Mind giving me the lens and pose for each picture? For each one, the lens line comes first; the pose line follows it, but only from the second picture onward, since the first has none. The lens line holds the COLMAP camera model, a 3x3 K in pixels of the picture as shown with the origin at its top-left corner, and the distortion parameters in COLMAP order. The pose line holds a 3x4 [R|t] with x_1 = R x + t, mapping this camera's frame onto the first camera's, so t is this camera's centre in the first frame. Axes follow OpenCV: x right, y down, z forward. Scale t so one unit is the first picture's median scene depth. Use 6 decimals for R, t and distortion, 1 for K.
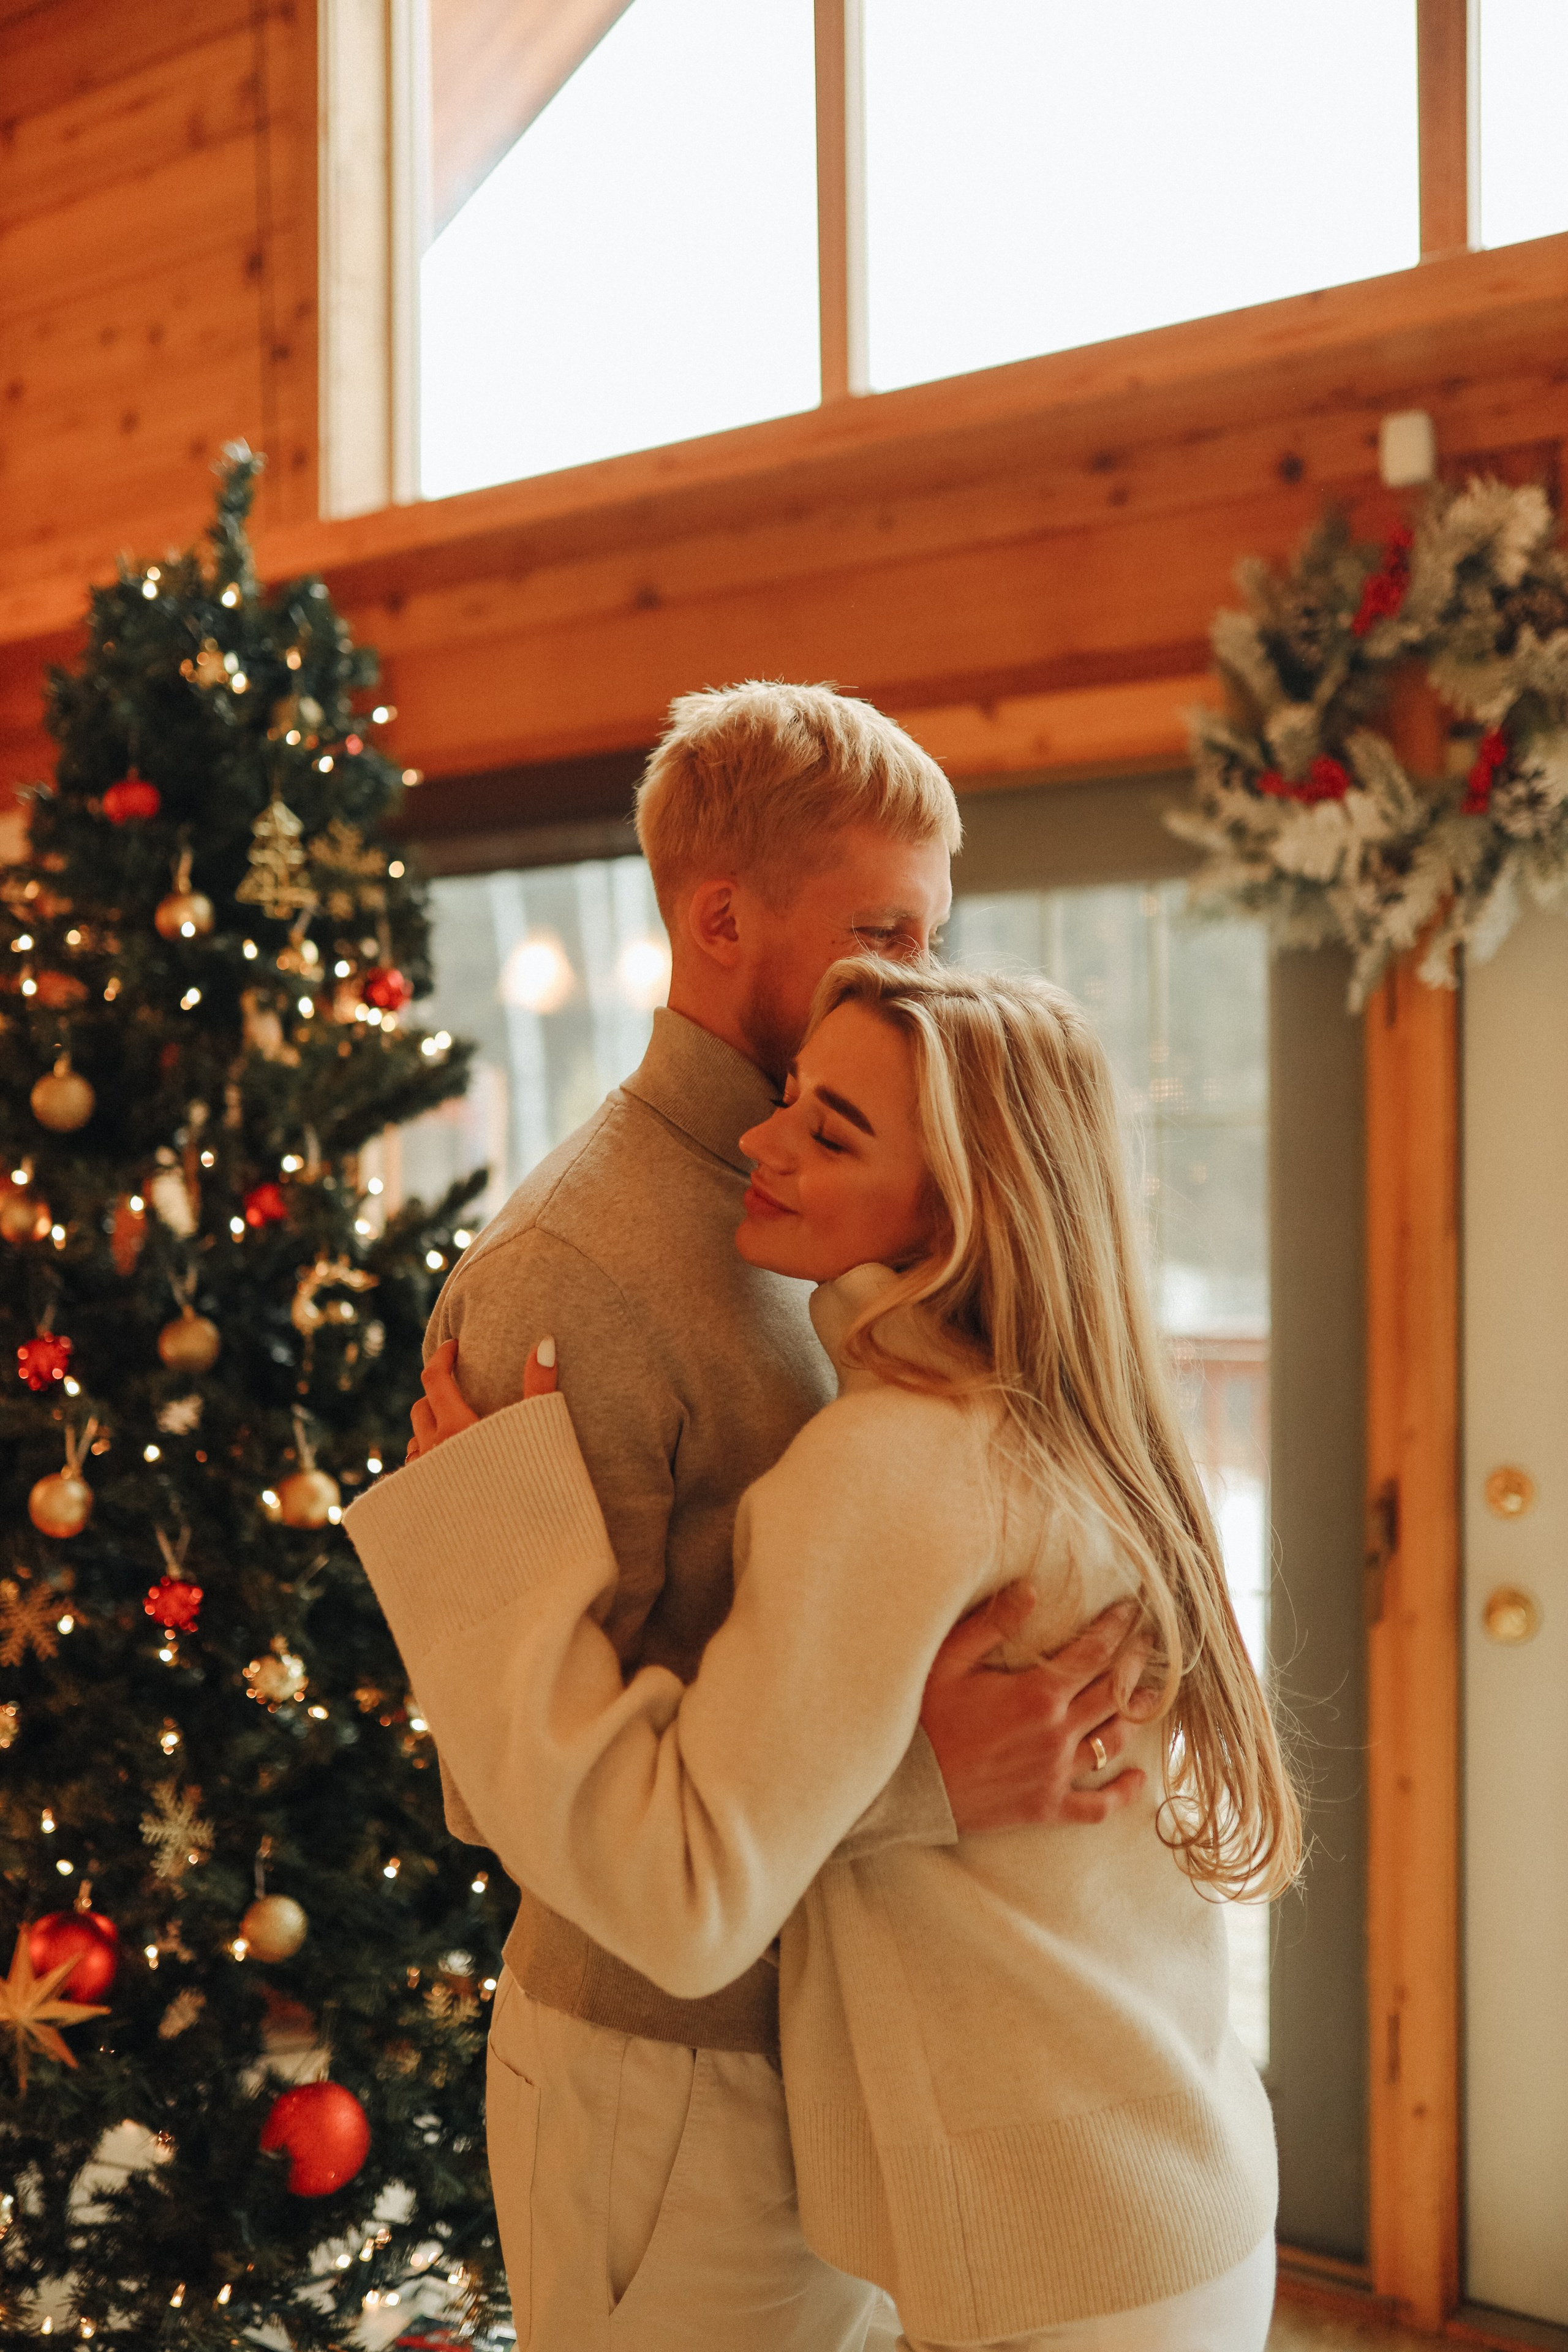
lens RADIAL K [[2232.1, 0, 800.5], [0, 2232.1, 1164.4], [0, 0, 1]] dist [-0.021478, 0.000000]
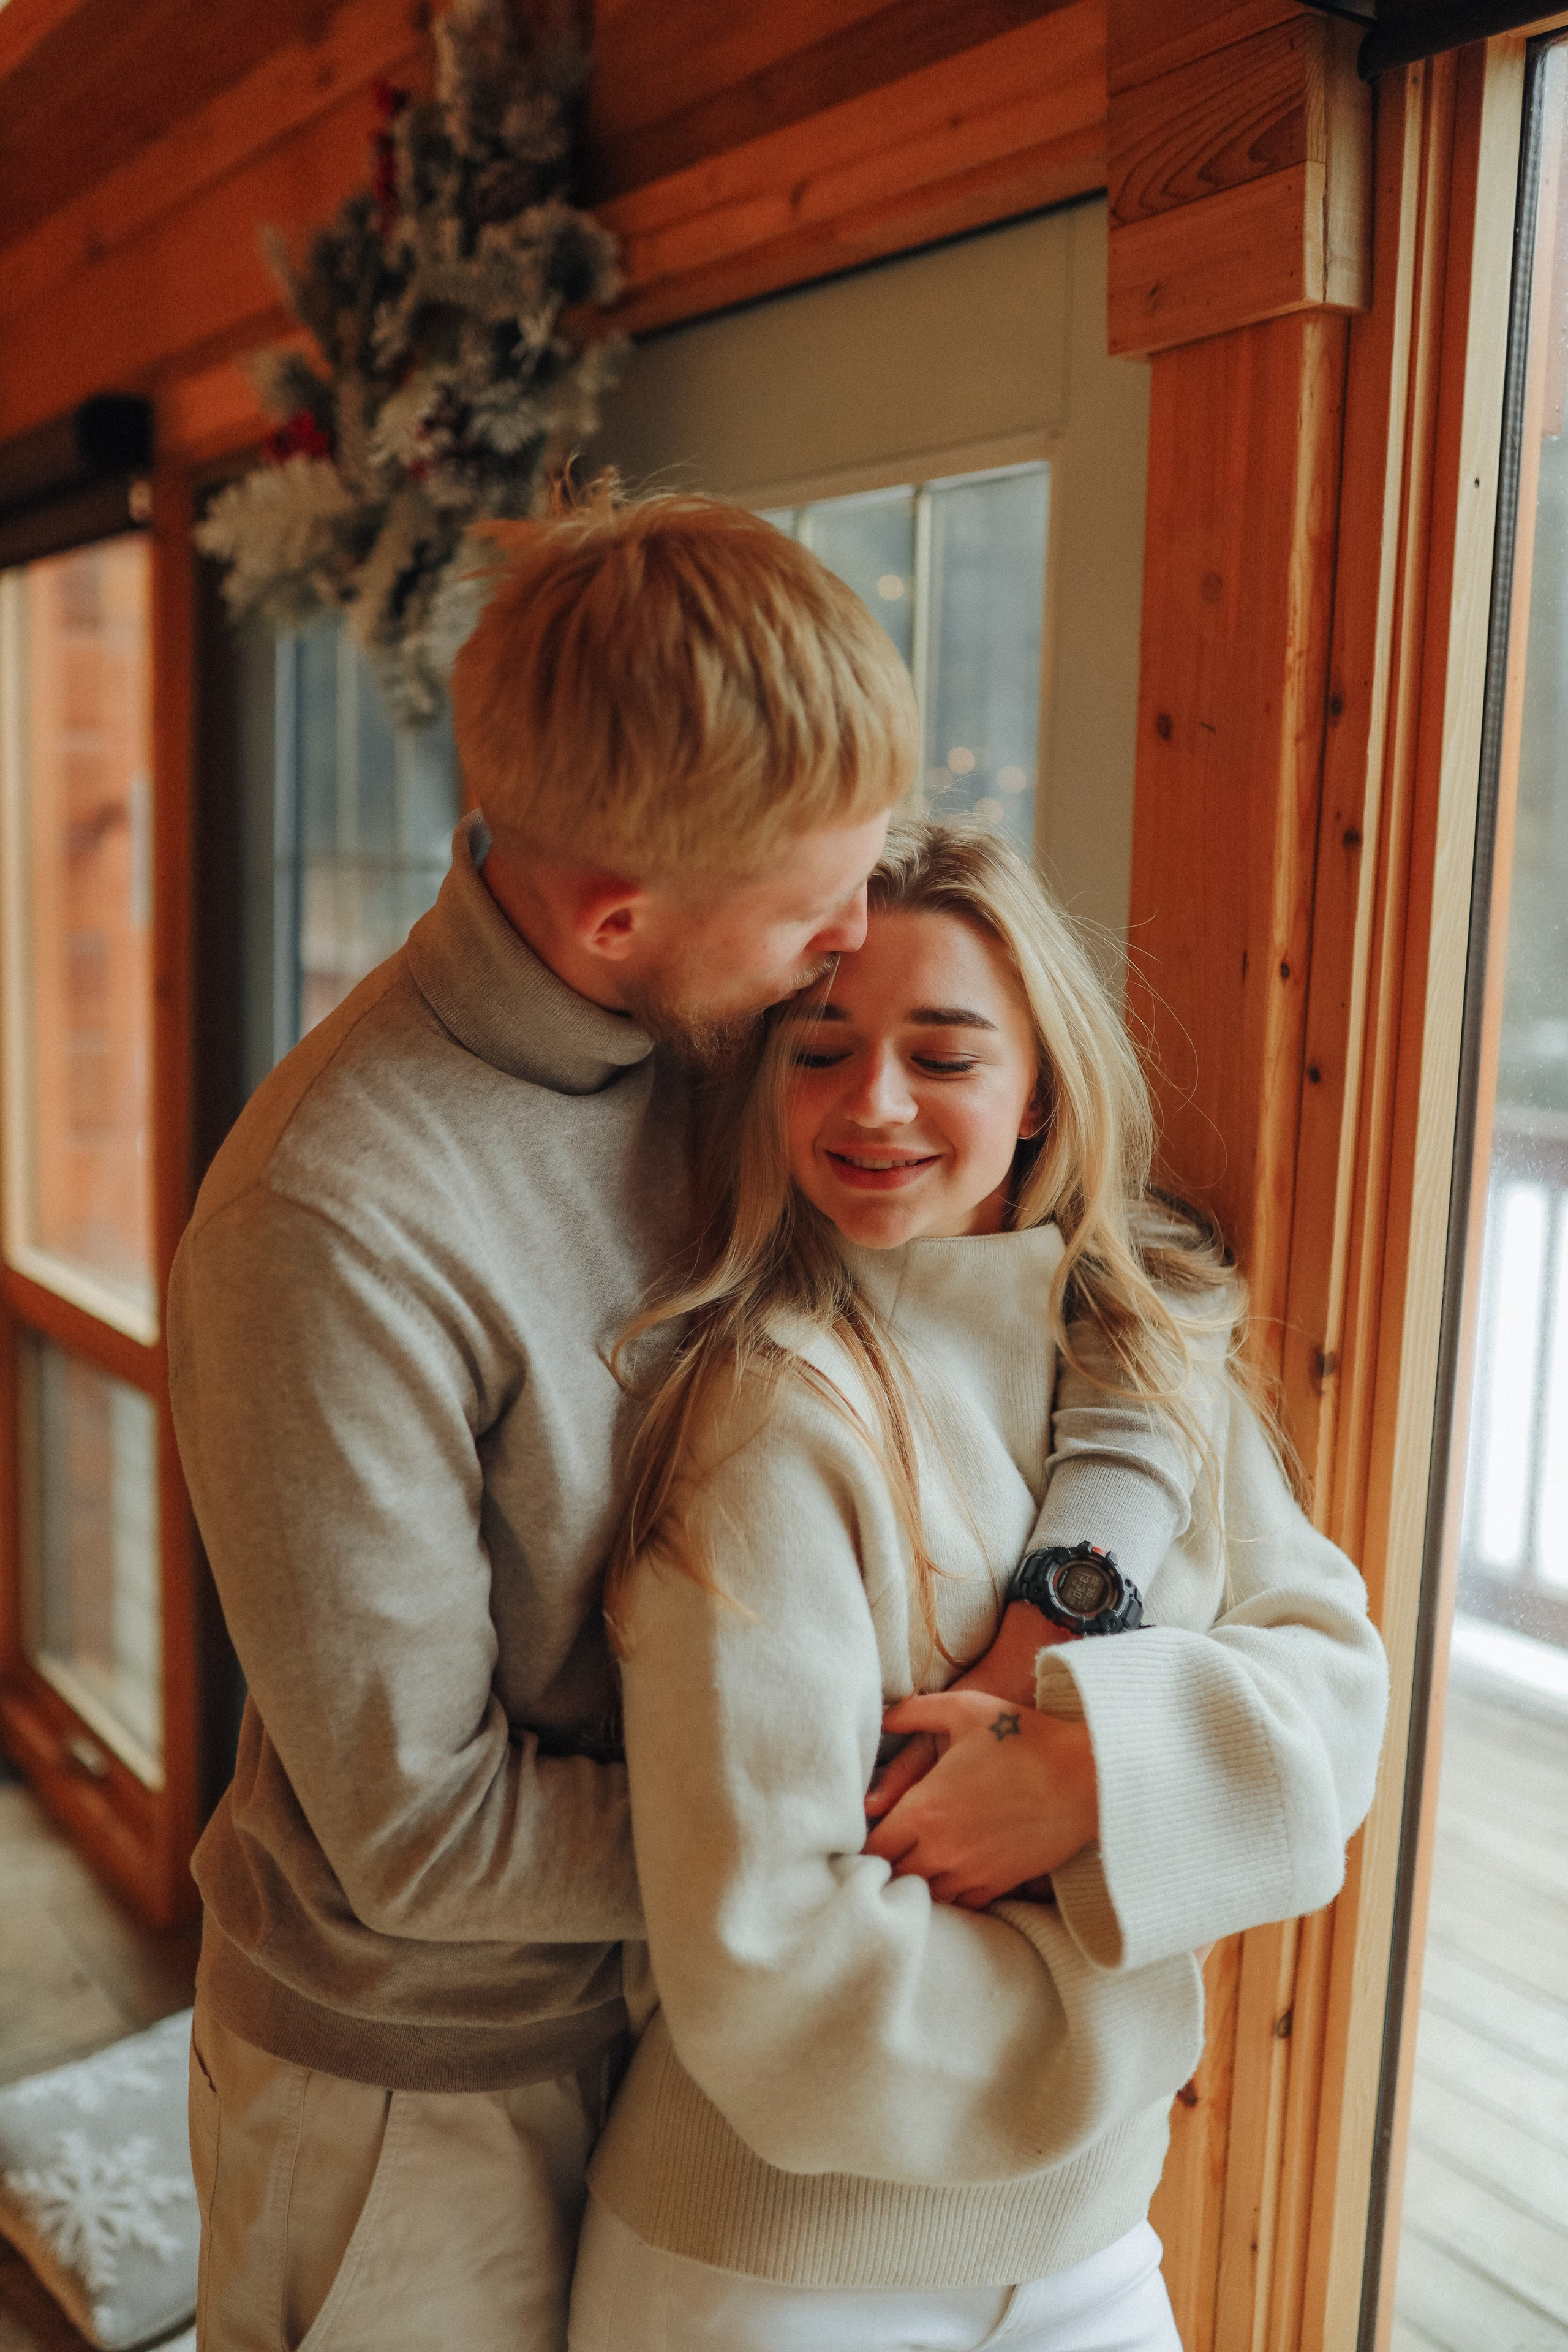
lens RADIAL K [[2232.1, 0, 786.8], [0, 2232.1, 1167.9], [0, 0, 1]] dist [-0.021478, 0.000000]
pose [[0.924917, 0.088931, -0.369622, 0.711109], [-0.033727, 0.987616, 0.153224, -0.046017], [0.378671, -0.129253, 0.916462, 0.321247]]
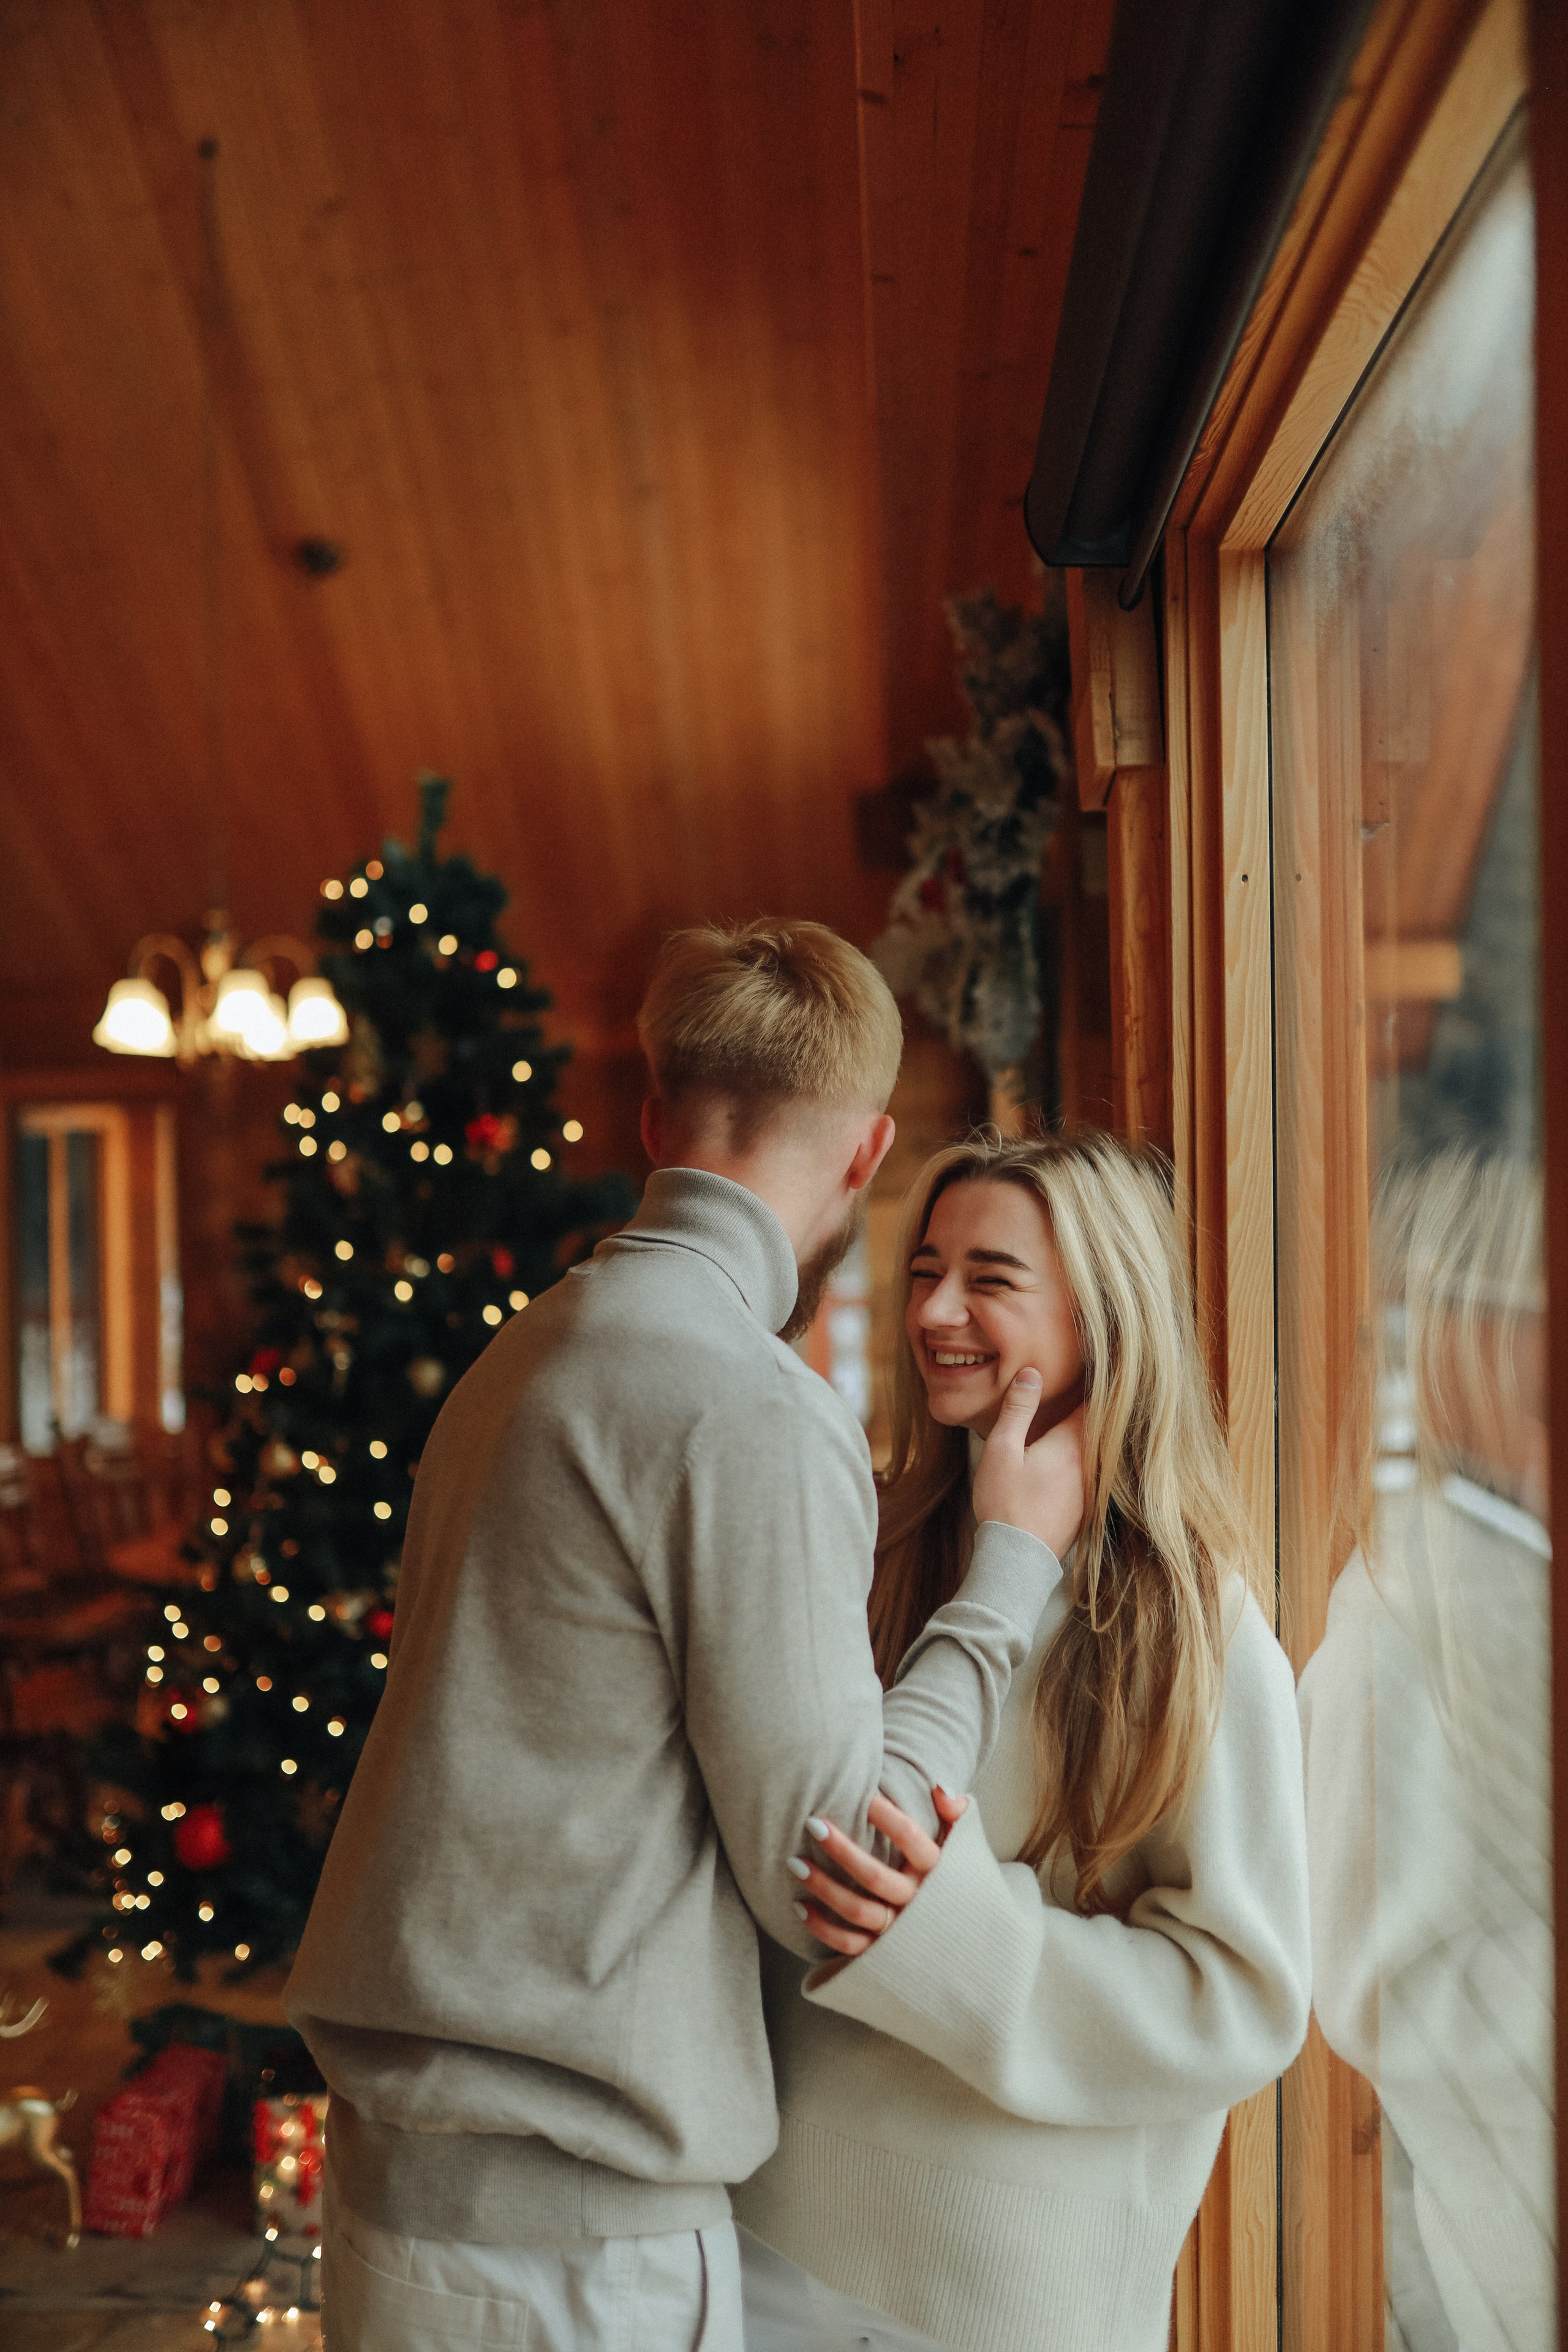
lens RADIAL K [[2232.1, 0, 778.9], [0, 2232.1, 1163.3], [0, 0, 1]] dist [-0.021478, 0.000000]
pose [[0.503628, -0.007606, -0.863887, 1.122272], [0.009767, 0.999947, -0.003110, -0.043591], [0.863866, -0.006871, 0.503676, 0.409514]]
